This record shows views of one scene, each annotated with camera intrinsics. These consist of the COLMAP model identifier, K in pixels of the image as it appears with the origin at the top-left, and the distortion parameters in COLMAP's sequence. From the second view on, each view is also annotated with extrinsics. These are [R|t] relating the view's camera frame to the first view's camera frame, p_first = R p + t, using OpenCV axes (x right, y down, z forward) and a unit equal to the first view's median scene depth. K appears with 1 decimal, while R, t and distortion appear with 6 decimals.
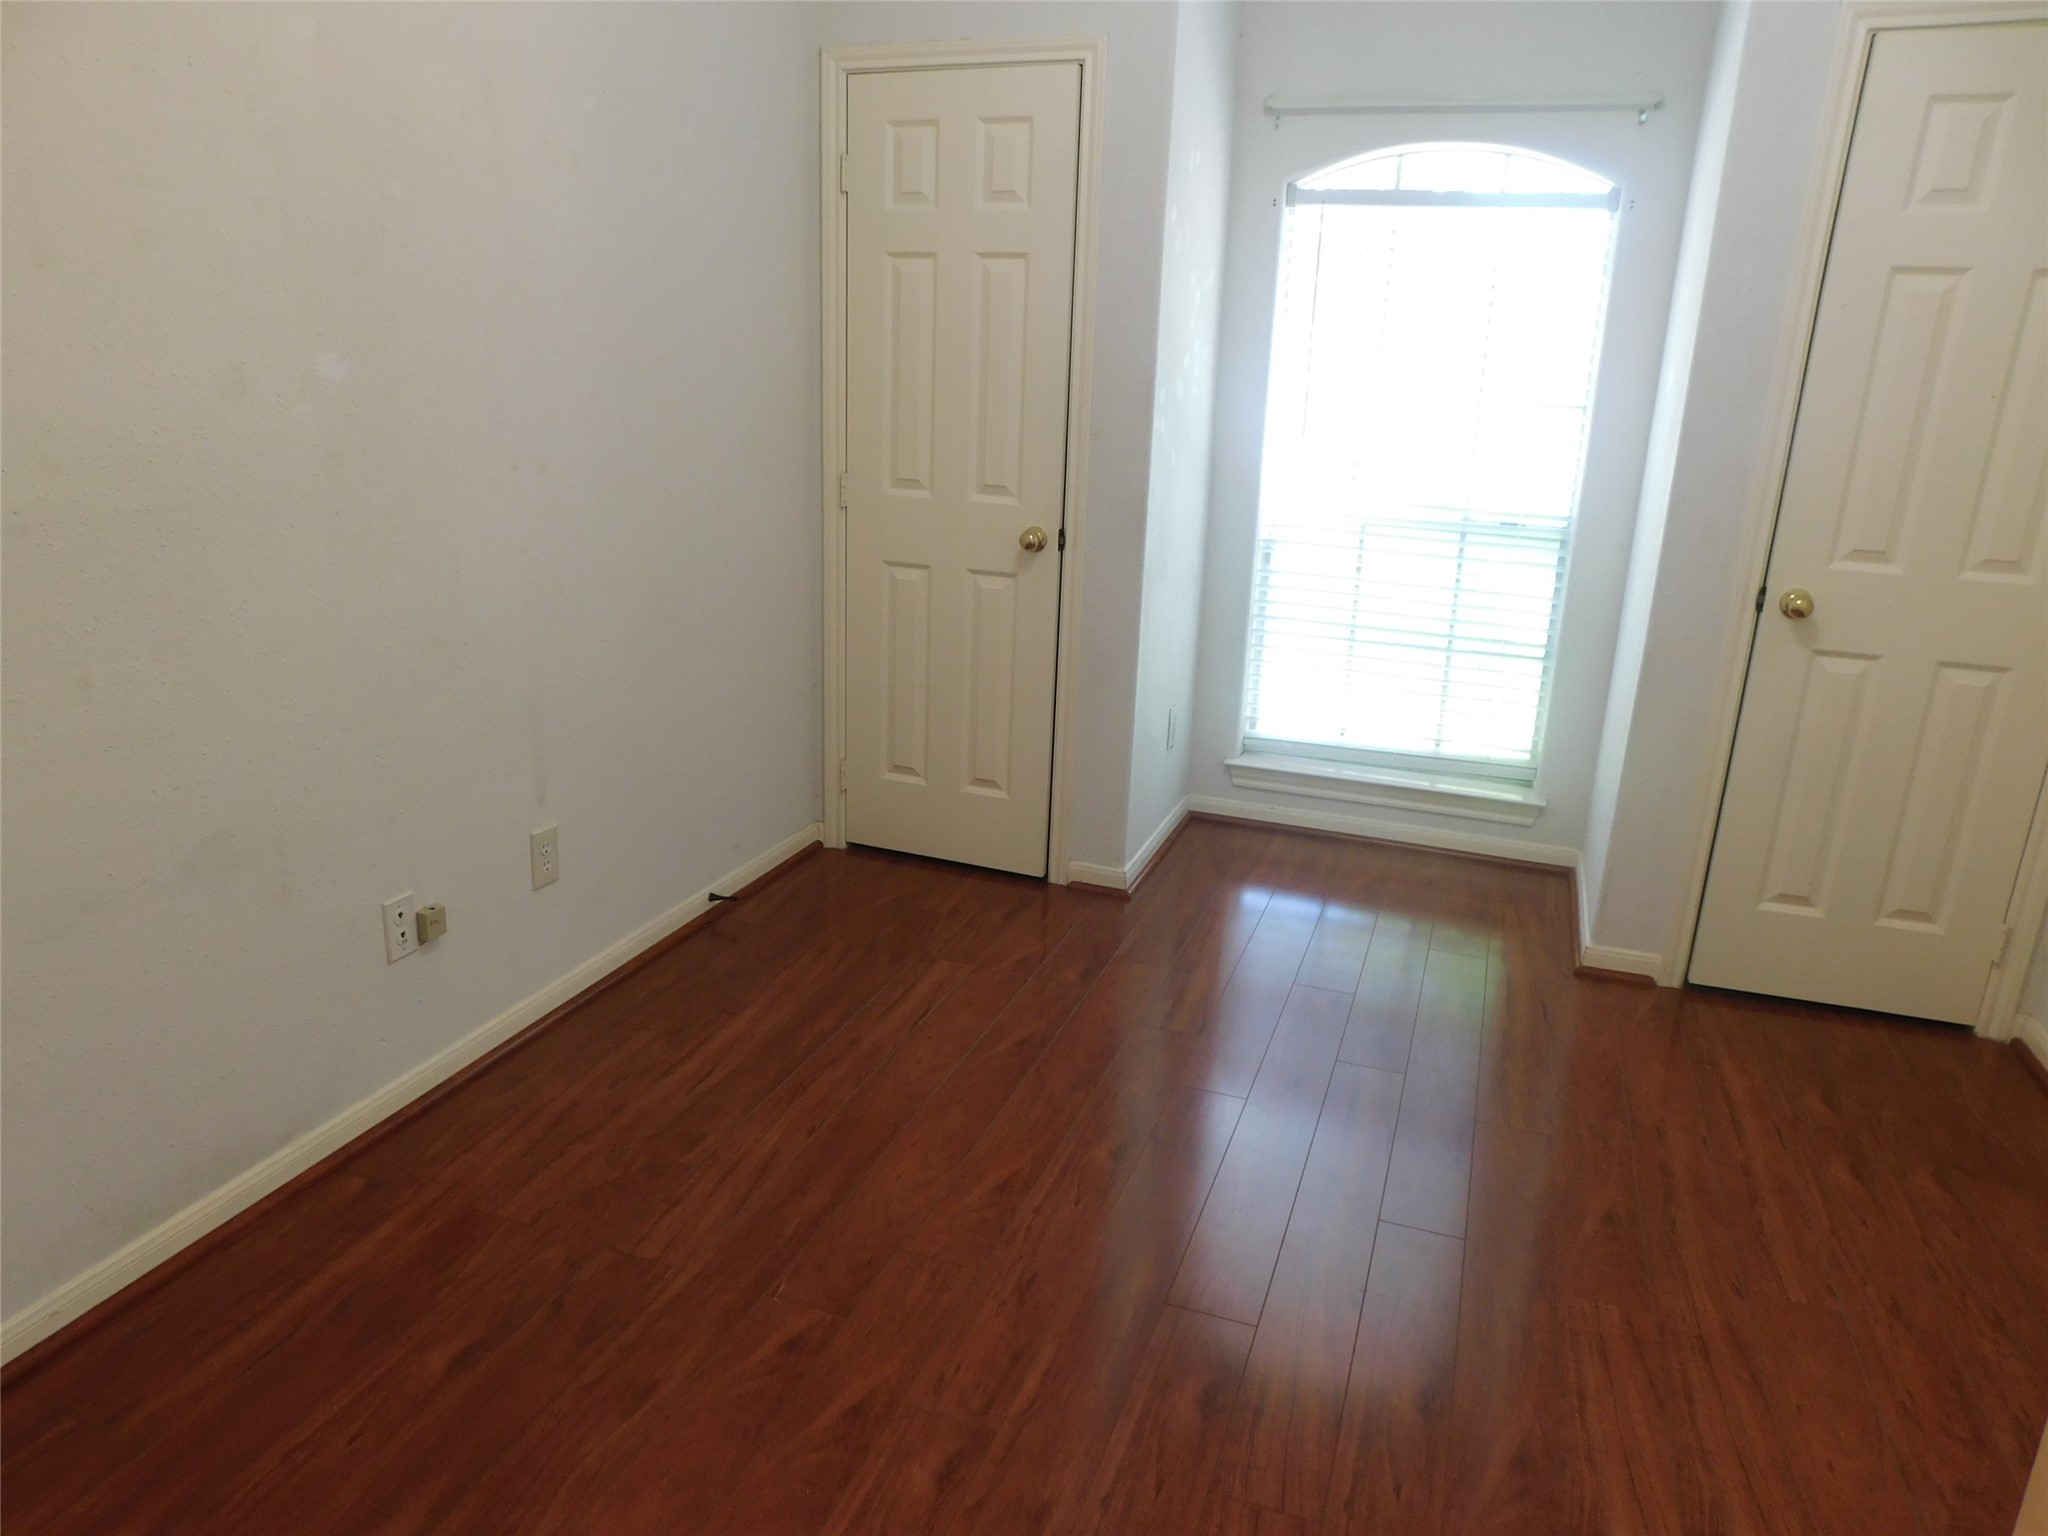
lens RADIAL K [[1364.6, 0, 1022.1], [0, 1364.6, 771.5], [0, 0, 1]] dist [-0.068316, 0.057617]
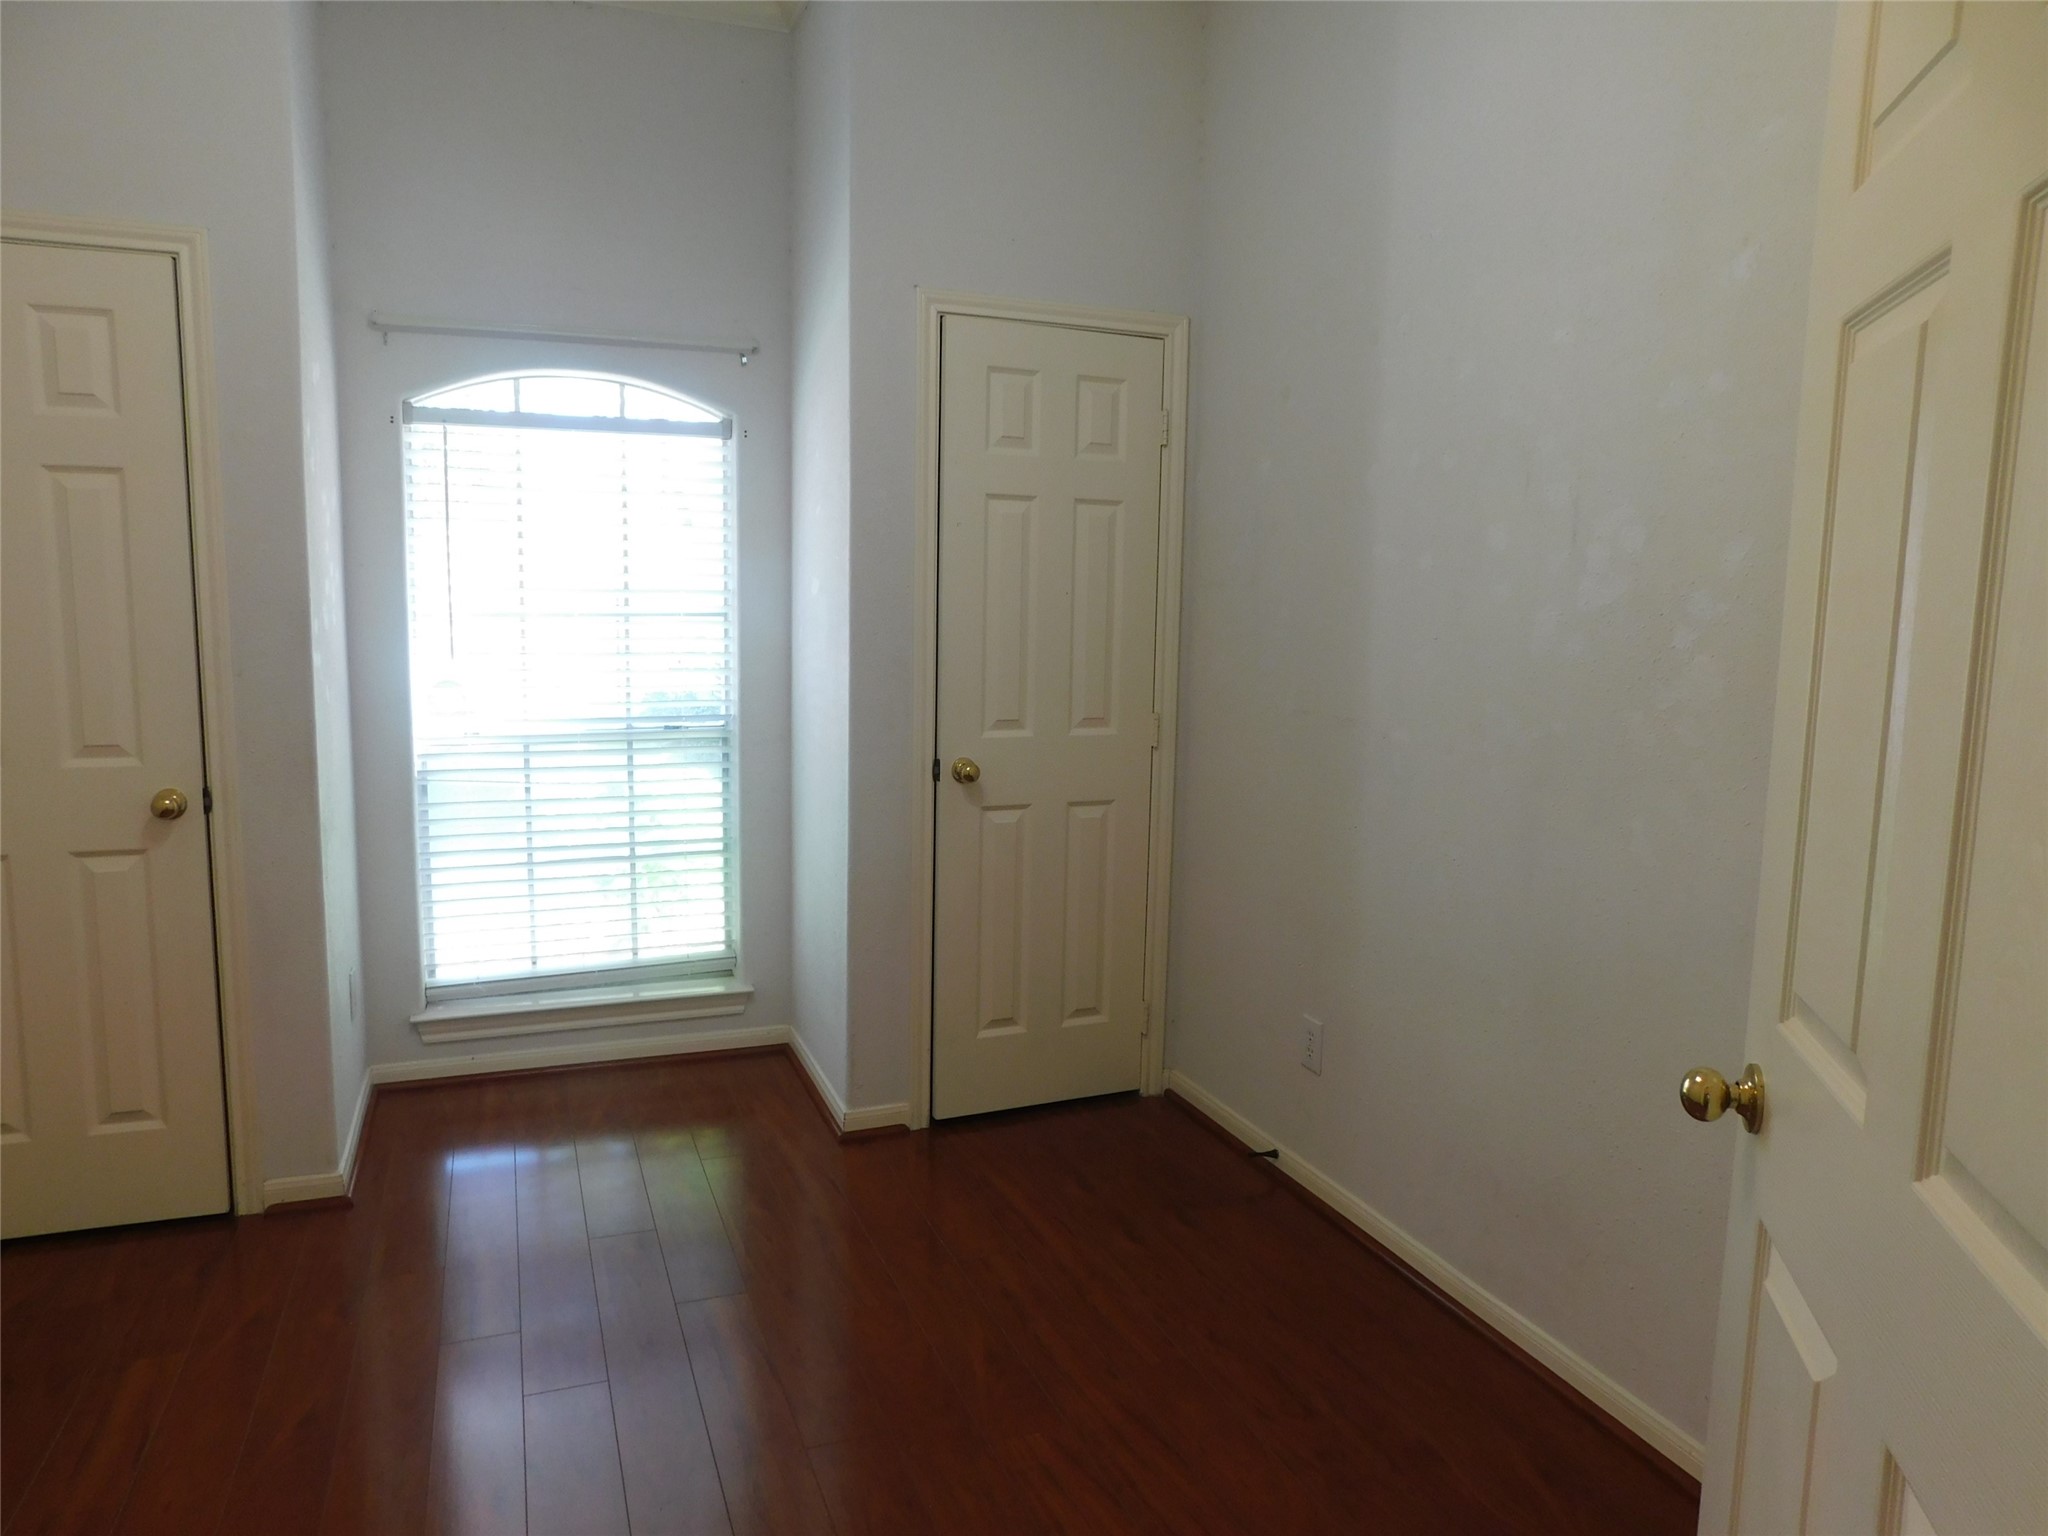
lens RADIAL K [[1364.6, 0, 1032.8], [0, 1364.6, 765.6], [0, 0, 1]] dist [-0.068316, 0.057617]
pose [[0.750803, -0.112449, 0.650884, -0.118632], [0.207664, 0.975621, -0.070991, -0.026413], [-0.627033, 0.188465, 0.755851, 0.054684]]
